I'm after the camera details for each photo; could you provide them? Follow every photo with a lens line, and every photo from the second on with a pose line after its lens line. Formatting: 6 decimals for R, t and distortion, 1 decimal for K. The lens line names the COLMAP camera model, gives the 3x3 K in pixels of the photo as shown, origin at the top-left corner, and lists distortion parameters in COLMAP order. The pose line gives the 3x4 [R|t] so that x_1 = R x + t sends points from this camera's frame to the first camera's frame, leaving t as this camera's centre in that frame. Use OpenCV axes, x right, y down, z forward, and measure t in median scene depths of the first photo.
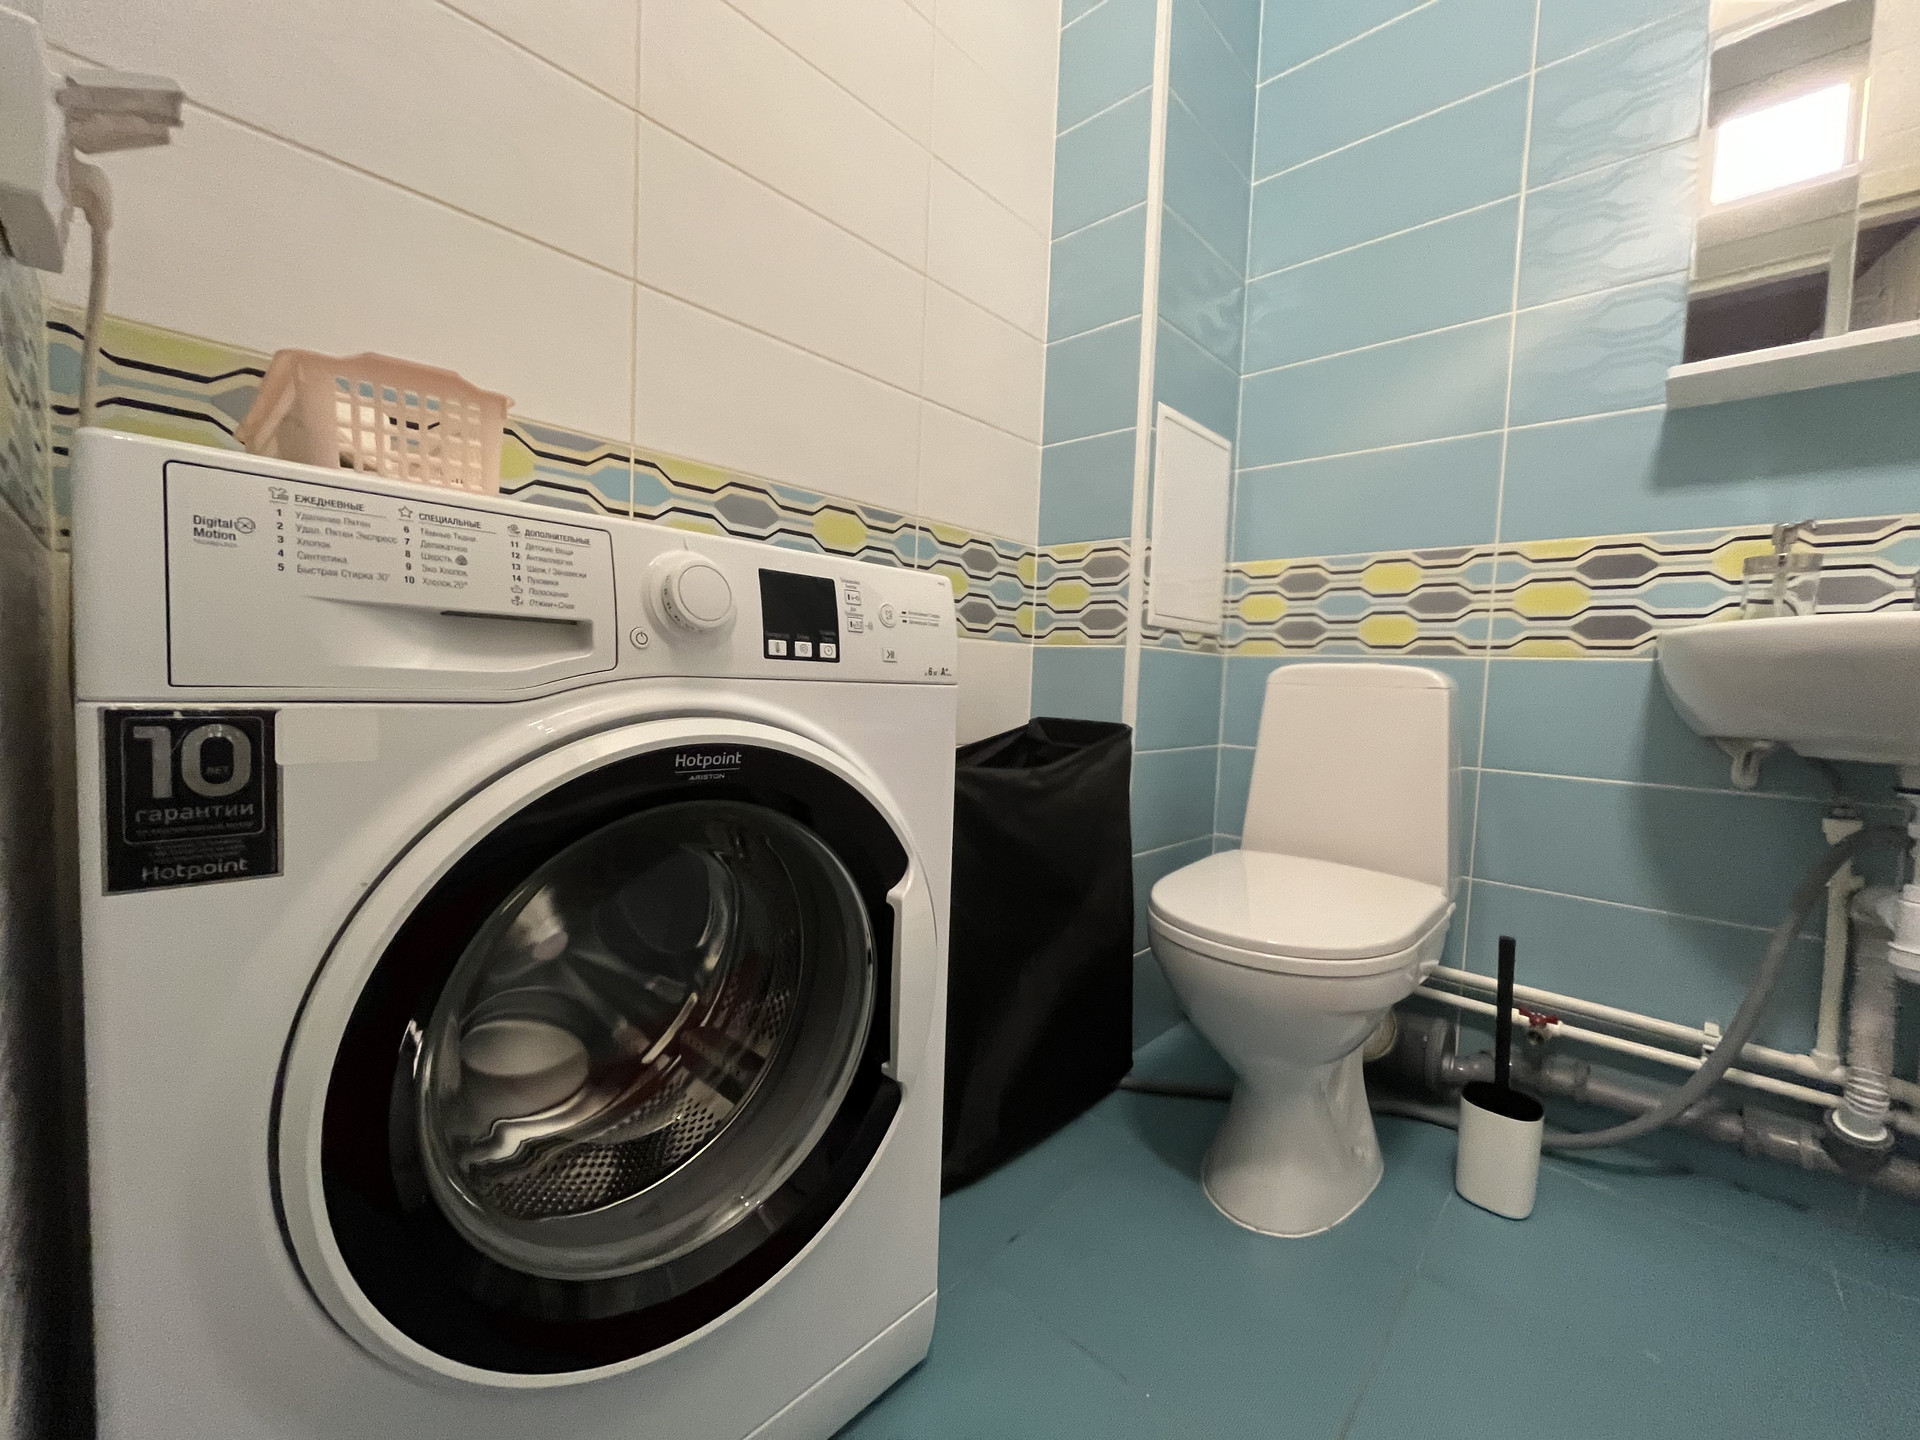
lens RADIAL K [[770.6, 0, 961.3], [0, 770.6, 723.7], [0, 0, 1]] dist [-0.007333, 0.000458]
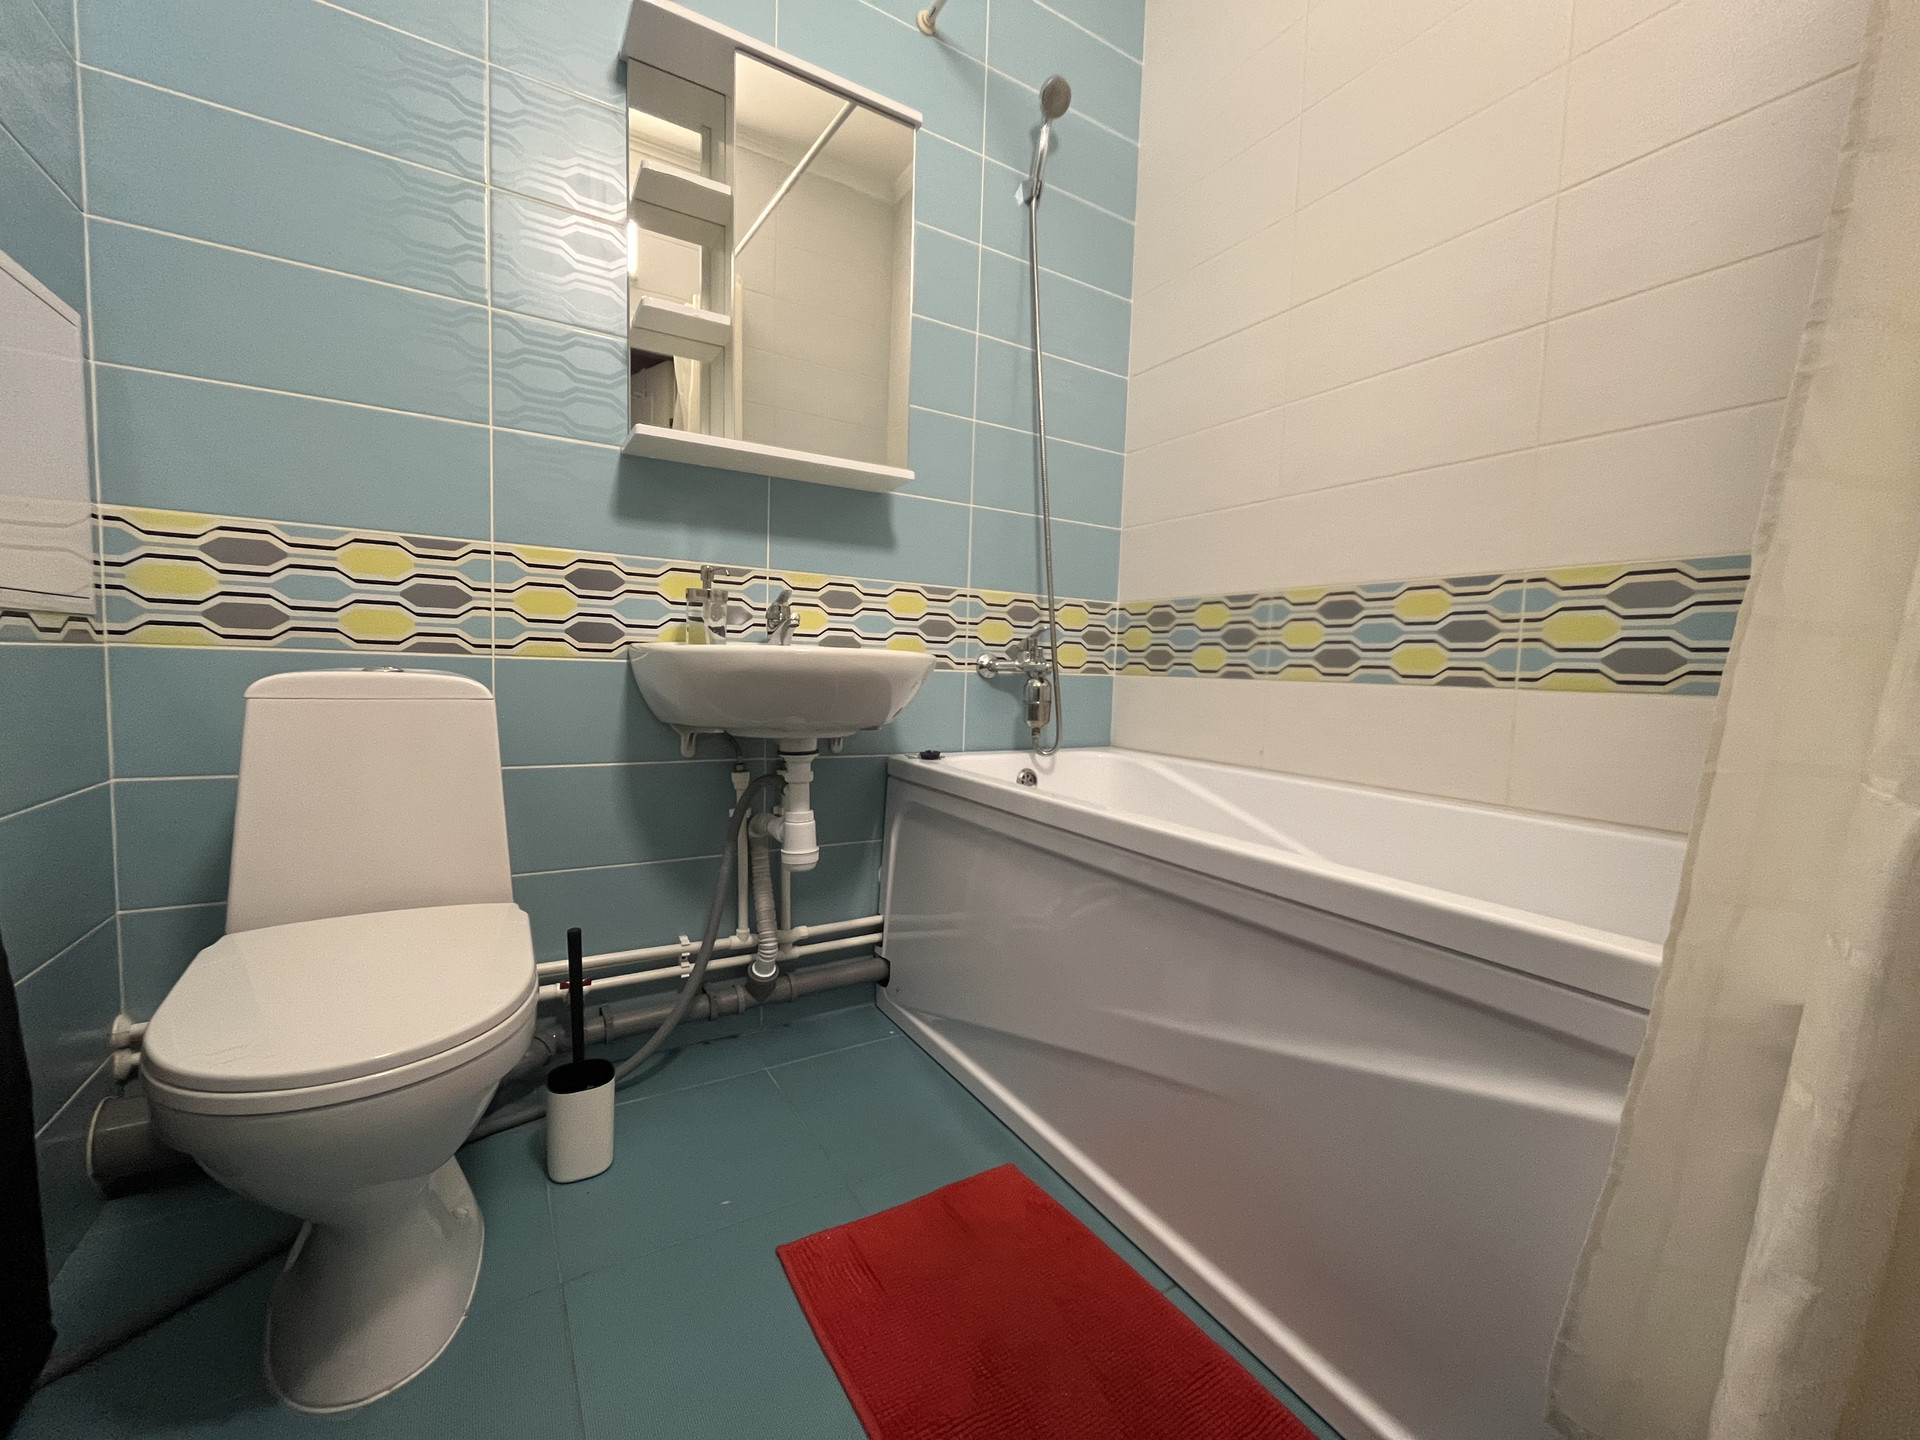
lens RADIAL K [[770.6, 0, 961.1], [0, 770.6, 725.8], [0, 0, 1]] dist [-0.007333, 0.000458]
pose [[0.265394, -0.099721, 0.958969, -0.133216], [0.035056, 0.994977, 0.093764, -0.077640], [-0.963503, 0.008733, 0.267557, 0.167083]]
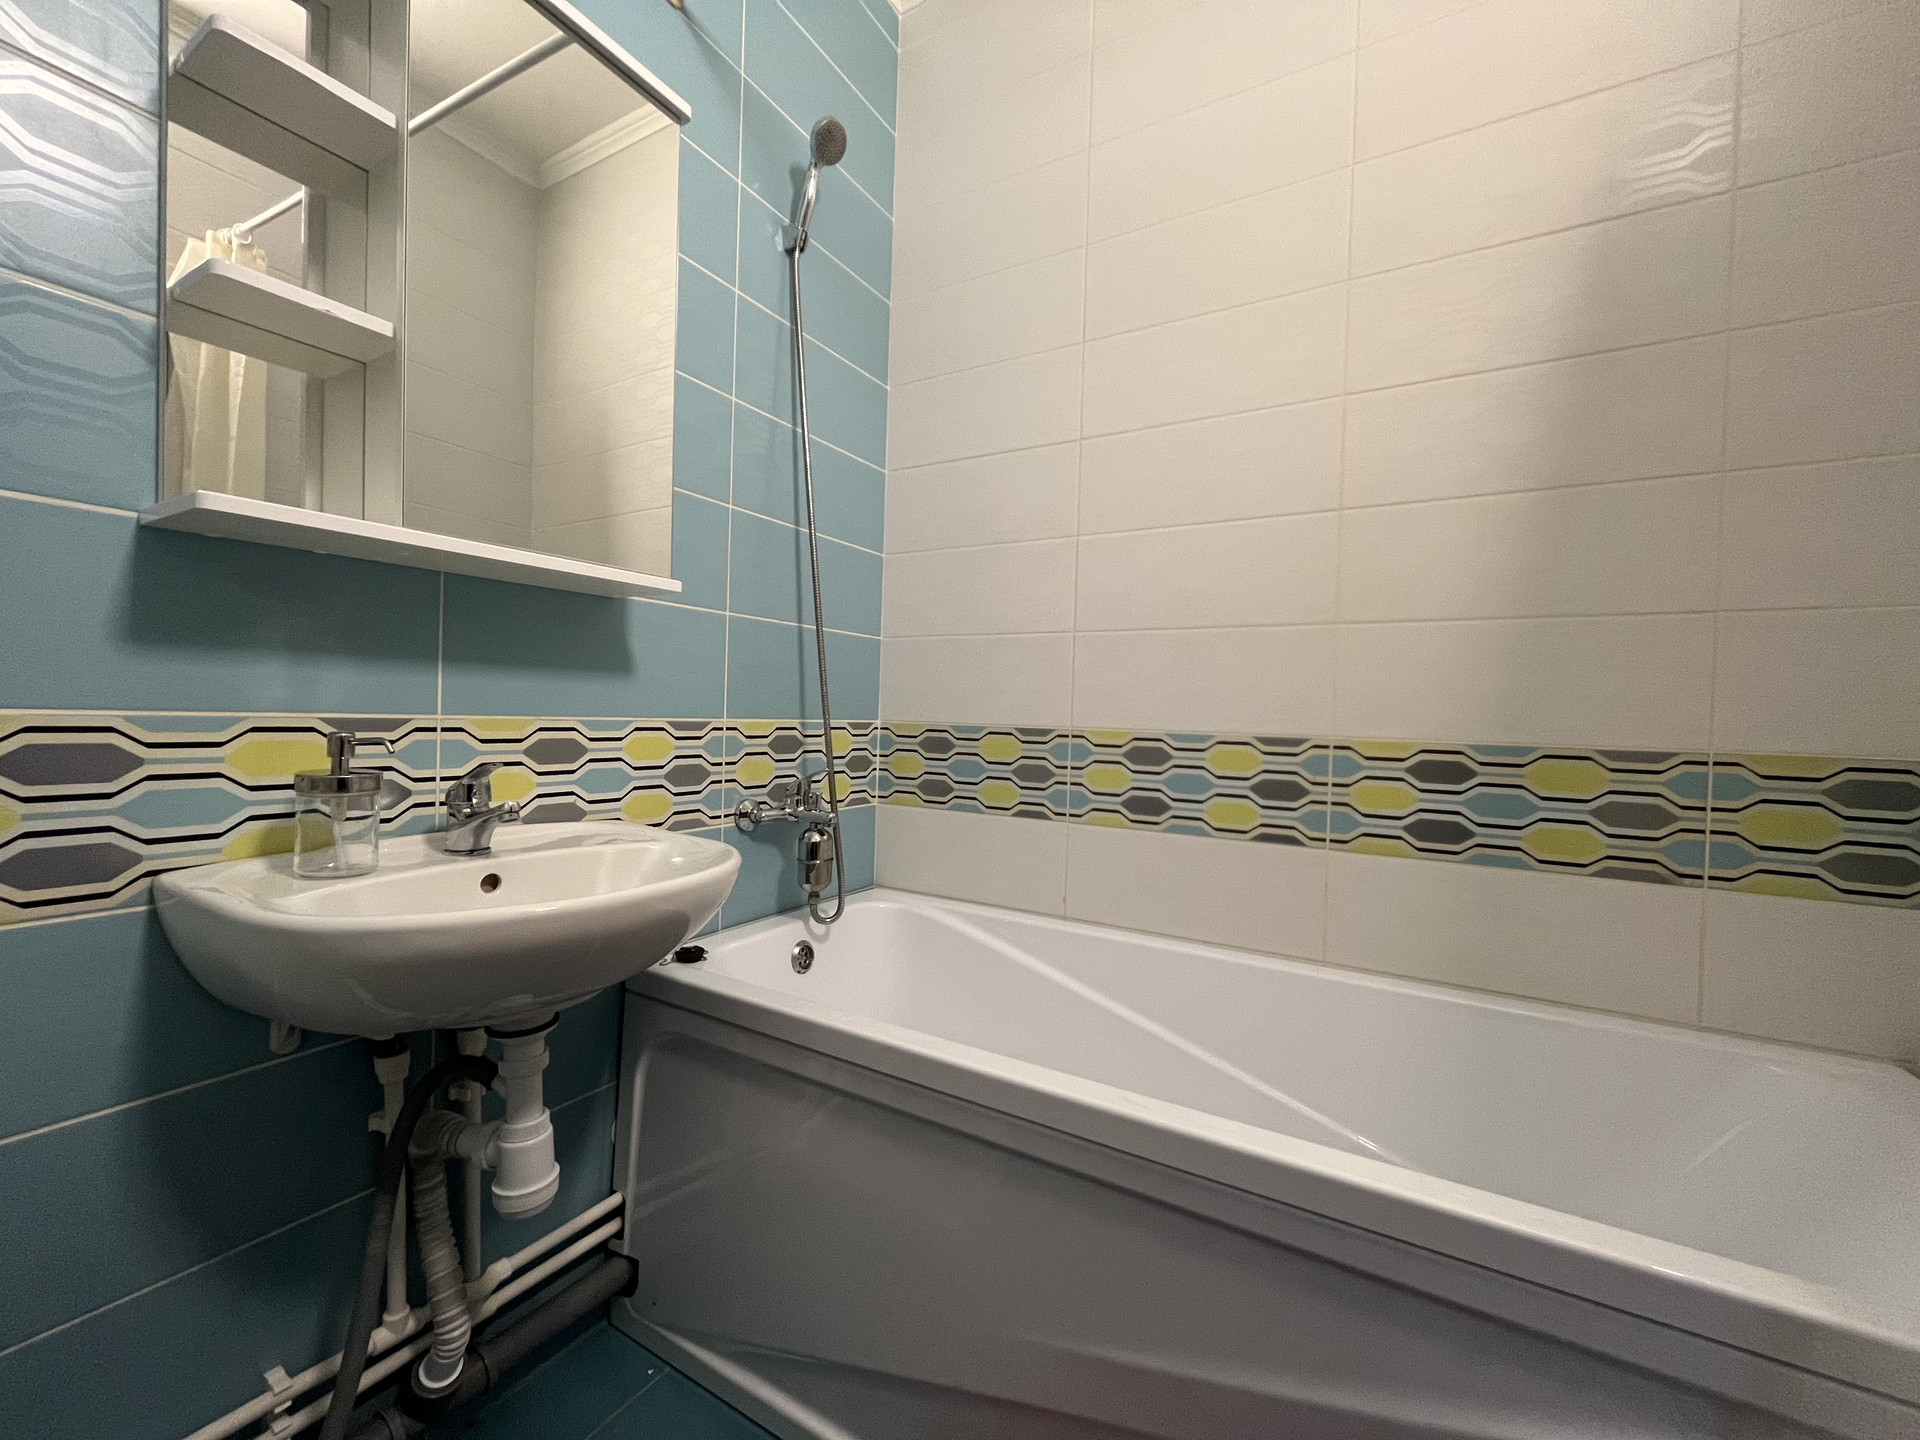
lens RADIAL K [[770.6, 0, 956.1], [0, 770.6, 724.6], [0, 0, 1]] dist [-0.007333, 0.000458]
pose [[-0.217831, -0.055571, 0.974403, 0.137113], [0.021513, 0.997862, 0.061718, -0.263329], [-0.975749, 0.034406, -0.216169, 0.471202]]
